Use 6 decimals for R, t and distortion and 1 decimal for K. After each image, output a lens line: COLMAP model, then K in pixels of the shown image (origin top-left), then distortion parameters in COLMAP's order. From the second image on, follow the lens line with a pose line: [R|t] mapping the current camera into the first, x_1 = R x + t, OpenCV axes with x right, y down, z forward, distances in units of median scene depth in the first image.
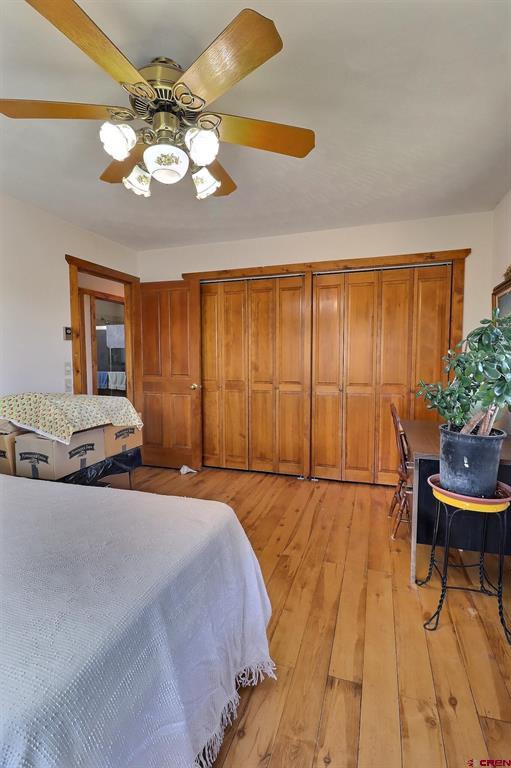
lens RADIAL K [[359.1, 0, 258.2], [0, 359.1, 384.1], [0, 0, 1]] dist [-0.001994, -0.010160]
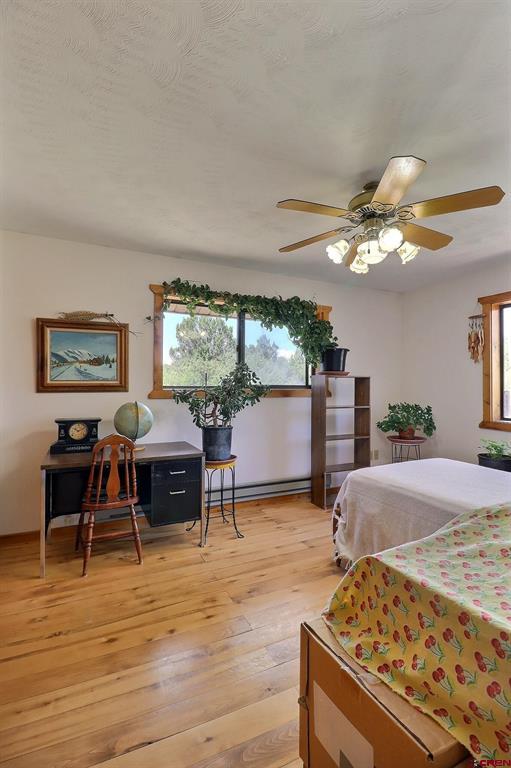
lens RADIAL K [[359.1, 0, 258.2], [0, 359.1, 384.1], [0, 0, 1]] dist [-0.001994, -0.010160]
pose [[-0.698220, -0.005021, 0.715866, -0.656165], [0.043100, 0.997867, 0.049036, -0.127815], [-0.714585, 0.065092, -0.696514, 1.625464]]
